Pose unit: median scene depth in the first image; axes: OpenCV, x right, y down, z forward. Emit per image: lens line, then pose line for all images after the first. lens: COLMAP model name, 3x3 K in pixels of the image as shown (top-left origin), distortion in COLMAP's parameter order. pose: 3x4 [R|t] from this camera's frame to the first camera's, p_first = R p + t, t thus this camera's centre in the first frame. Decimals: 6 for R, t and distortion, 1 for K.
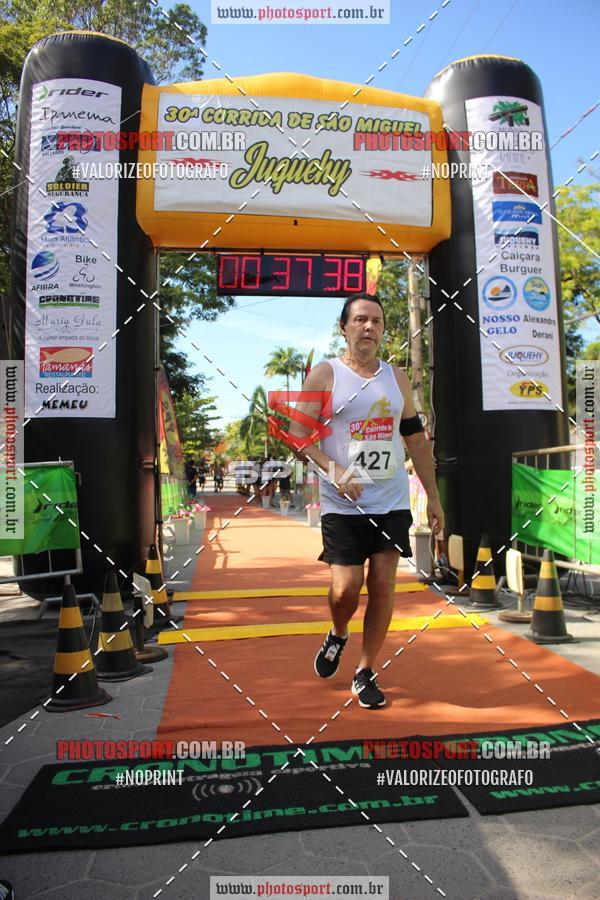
lens RADIAL K [[756.7, 0, 302.5], [0, 756.7, 454.9], [0, 0, 1]] dist [-0.150201, 0.124276]
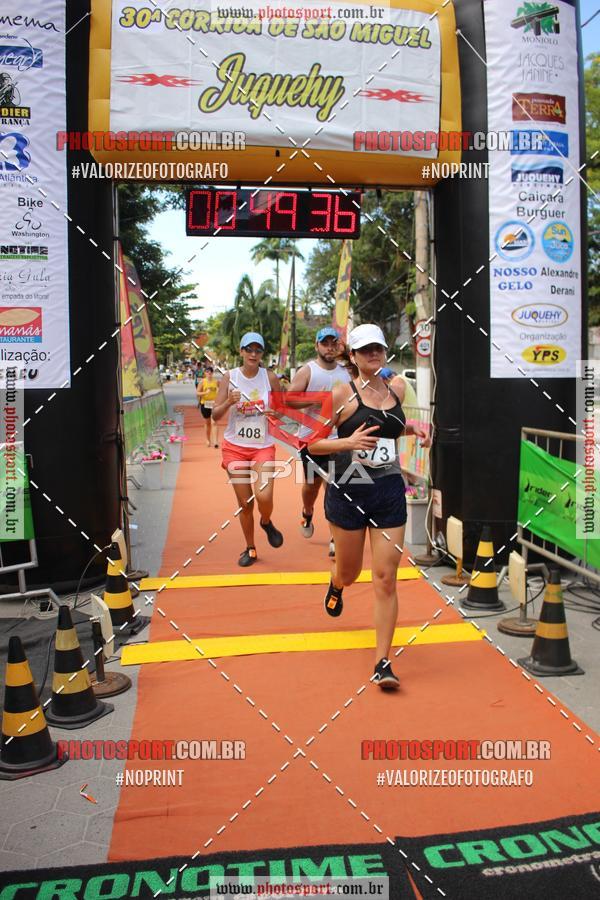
lens RADIAL K [[836.5, 0, 306.0], [0, 836.5, 455.4], [0, 0, 1]] dist [-0.143988, 0.140667]
pose [[0.999887, 0.004744, 0.014262, 0.011252], [-0.006626, 0.990833, 0.134930, -0.098475], [-0.013491, -0.135009, 0.990752, 0.028027]]
